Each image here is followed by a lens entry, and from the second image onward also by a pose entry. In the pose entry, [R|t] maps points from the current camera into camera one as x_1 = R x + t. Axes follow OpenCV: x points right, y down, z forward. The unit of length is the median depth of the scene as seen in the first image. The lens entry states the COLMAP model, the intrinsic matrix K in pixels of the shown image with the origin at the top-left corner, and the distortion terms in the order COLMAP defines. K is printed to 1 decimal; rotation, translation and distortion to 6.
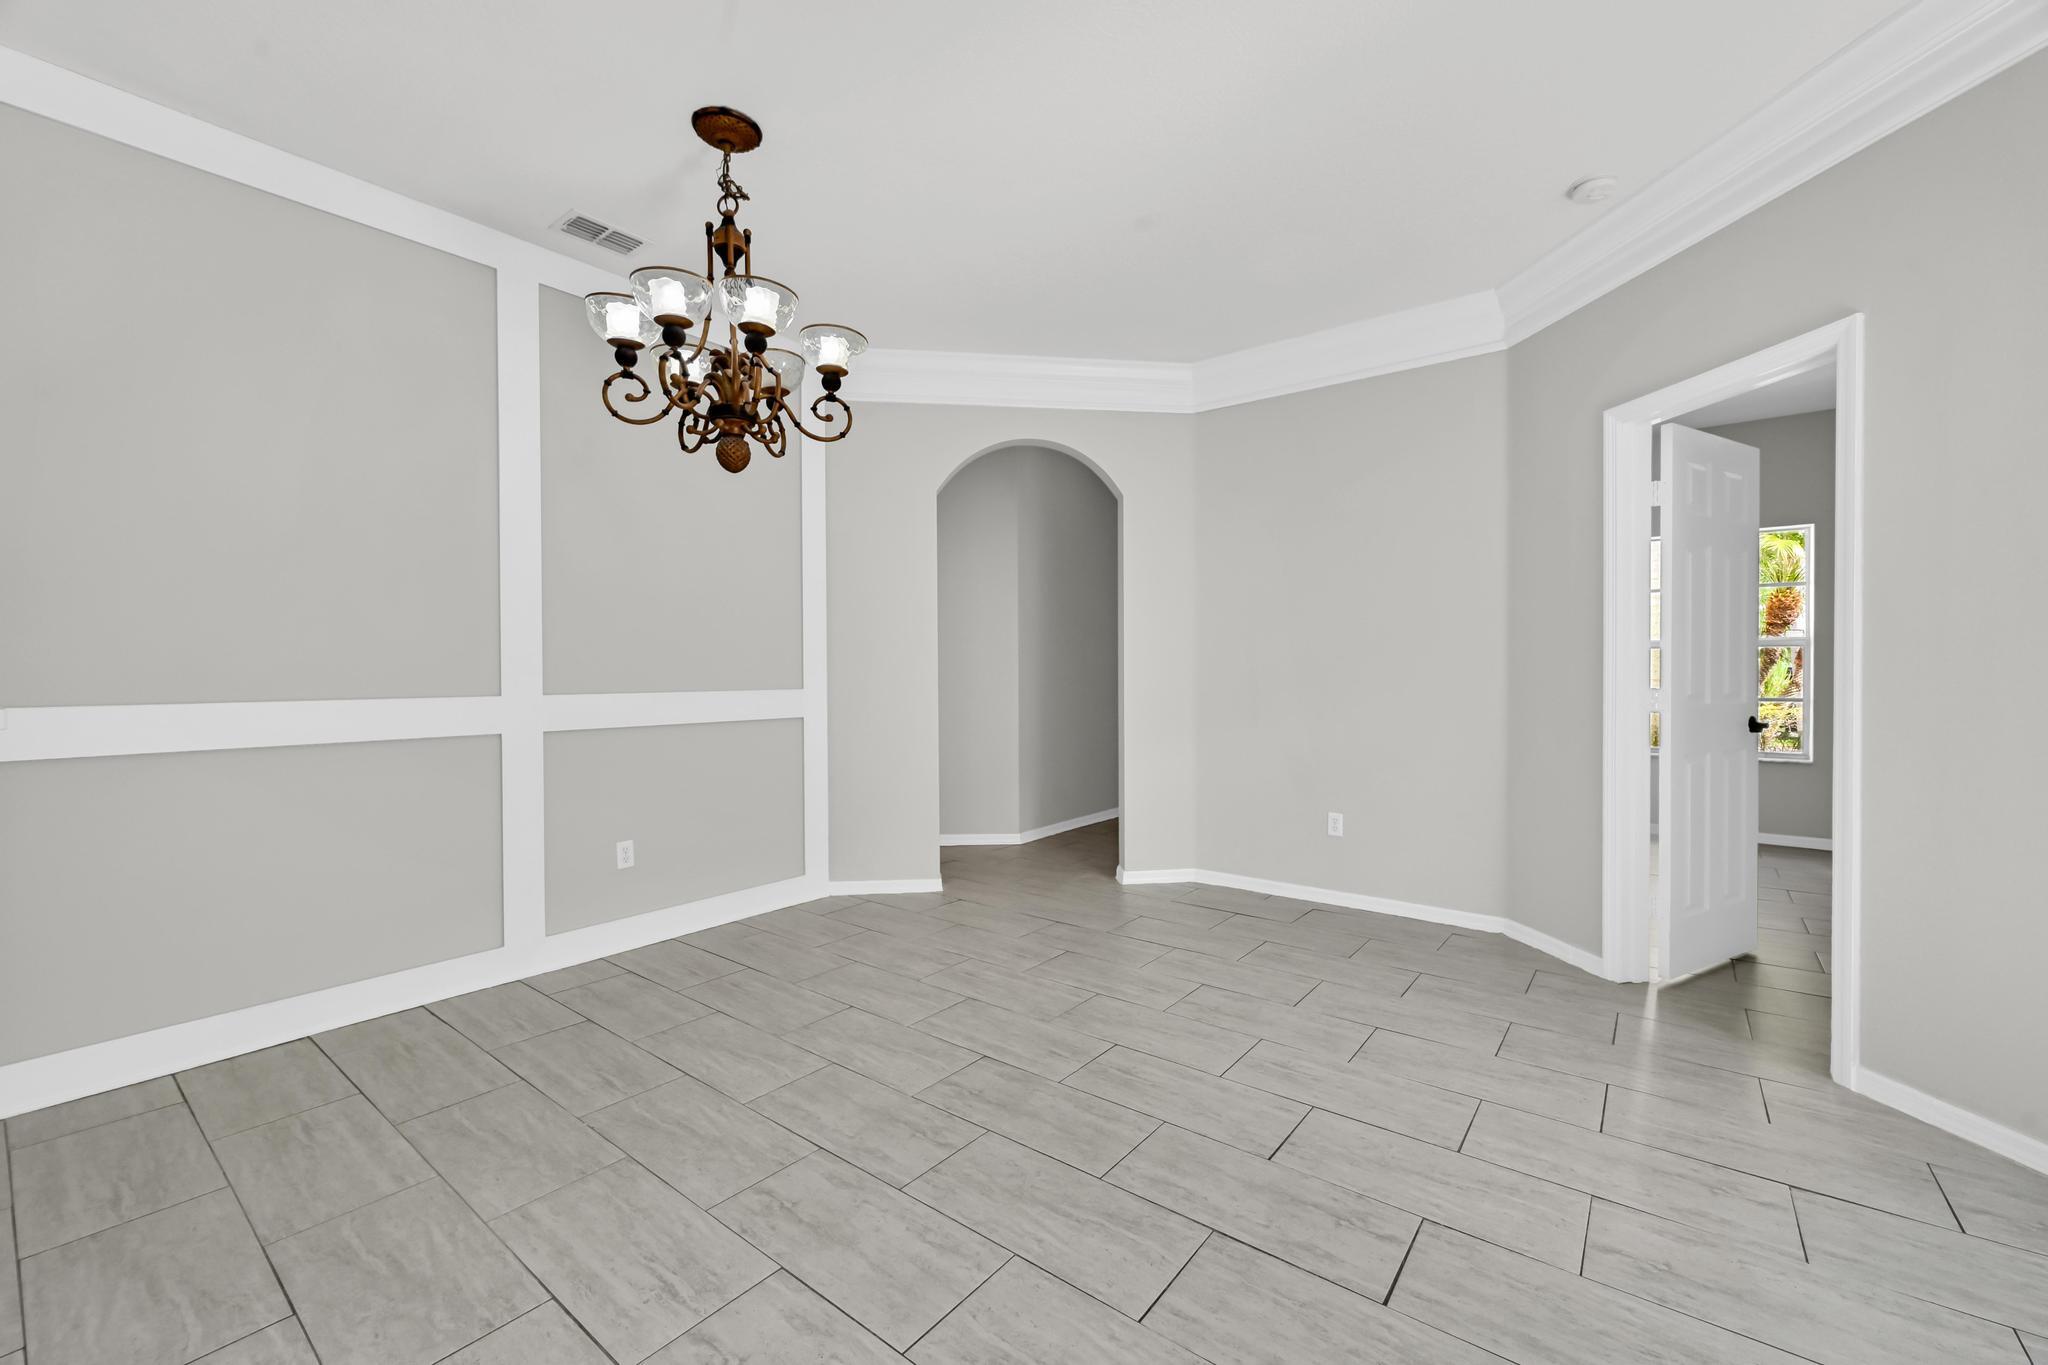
lens RADIAL K [[822.5, 0, 1090.7], [0, 822.5, 681.6], [0, 0, 1]] dist [0.001428, 0.000142]
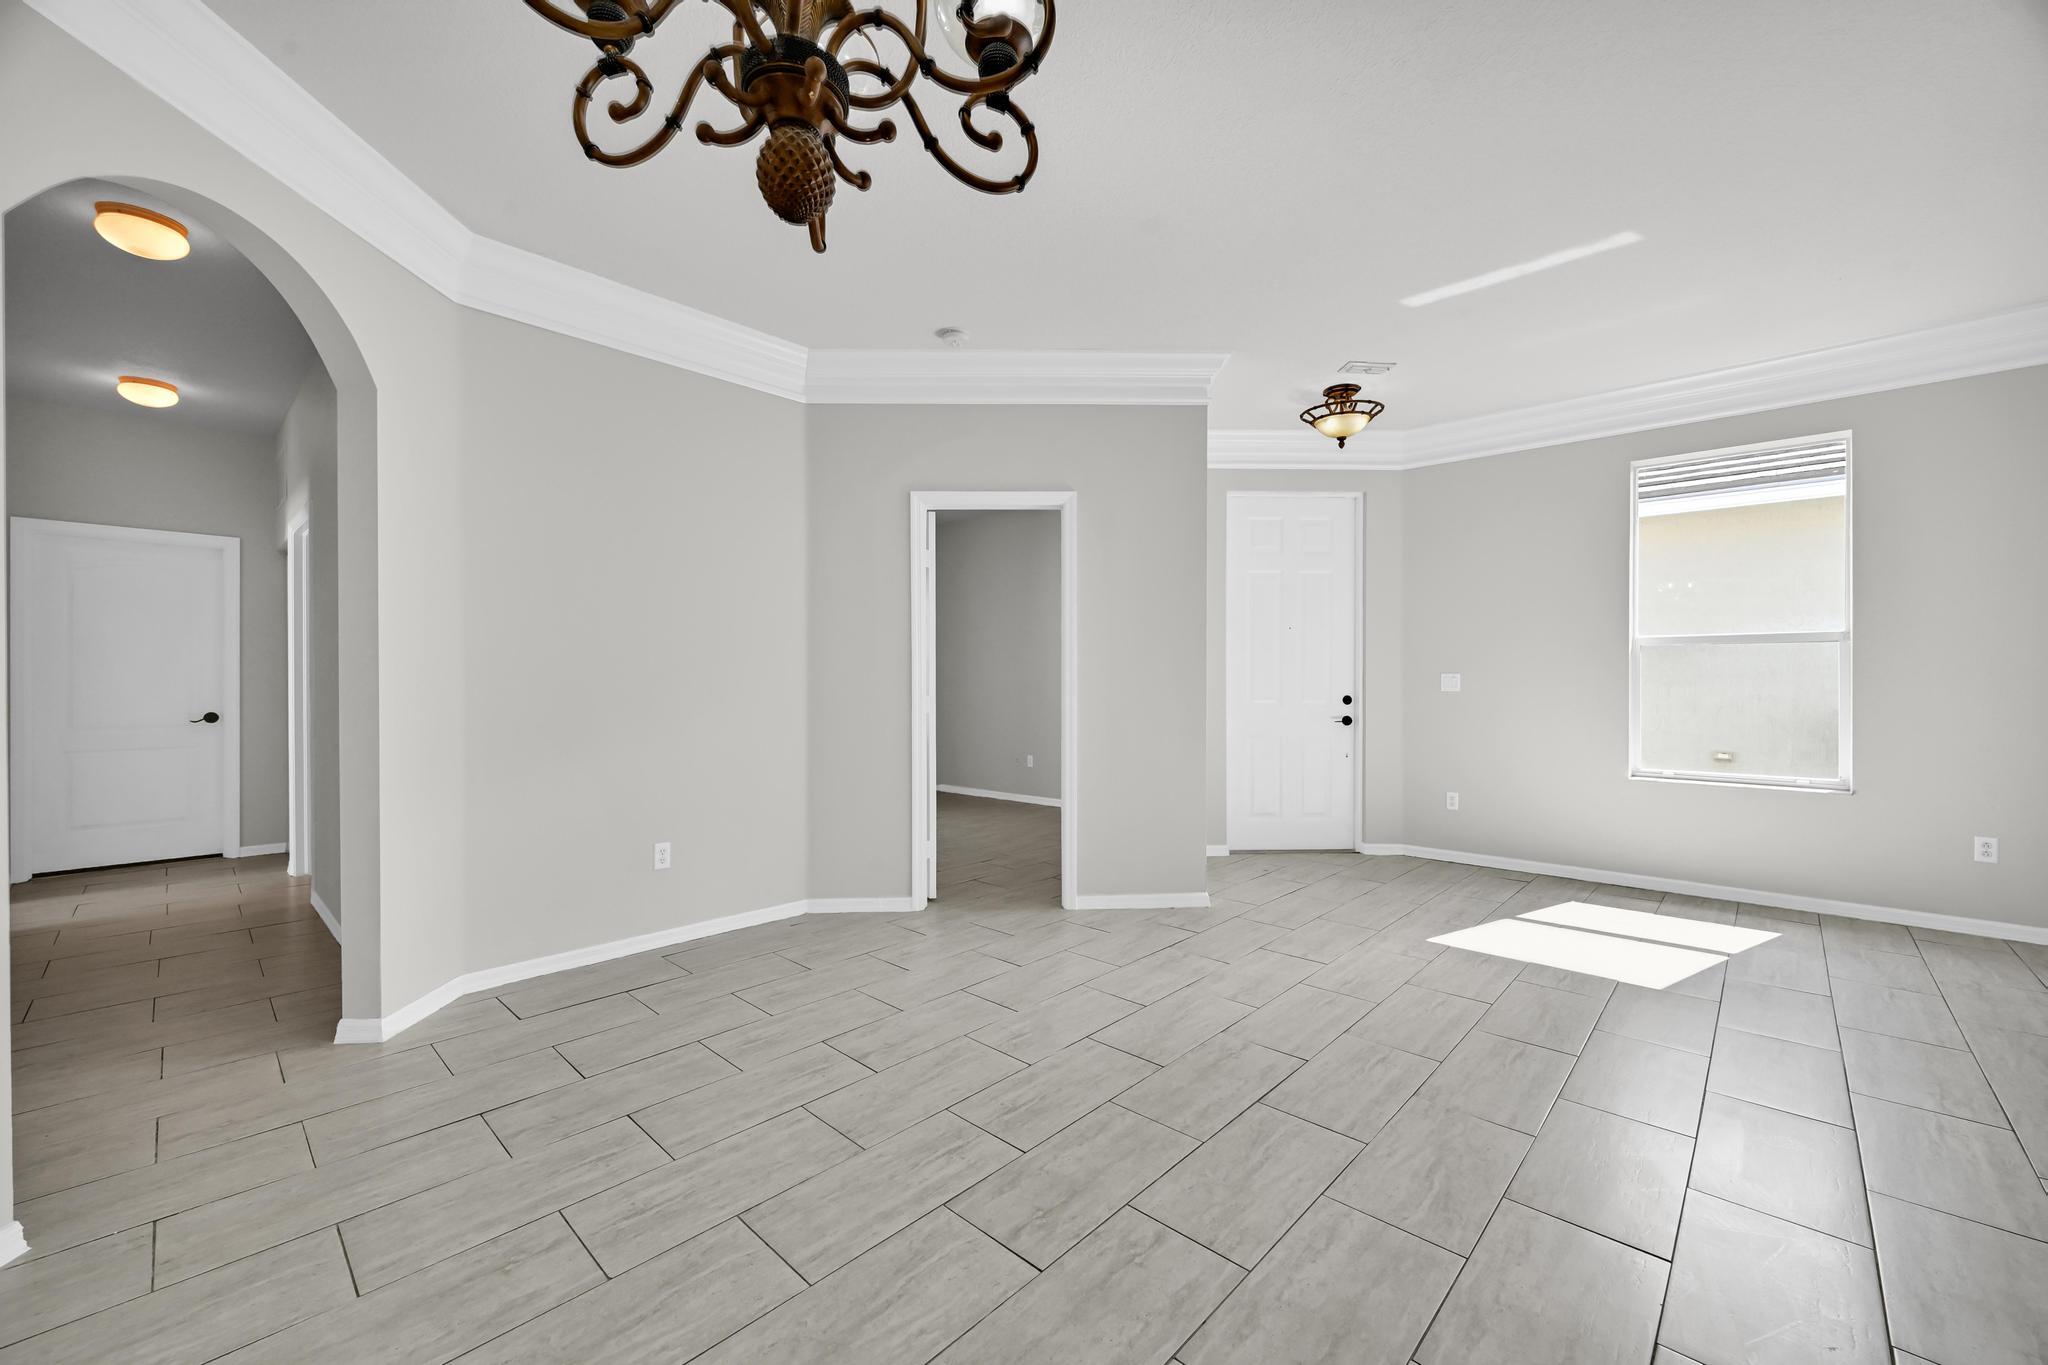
lens RADIAL K [[834.3, 0, 958.0], [0, 834.3, 680.0], [0, 0, 1]] dist [-0.000908, -0.000050]
pose [[0.153664, 0.003363, 0.988117, -0.802371], [0.013073, 0.999900, -0.005436, -0.010191], [-0.988037, 0.013753, 0.153605, 0.801468]]
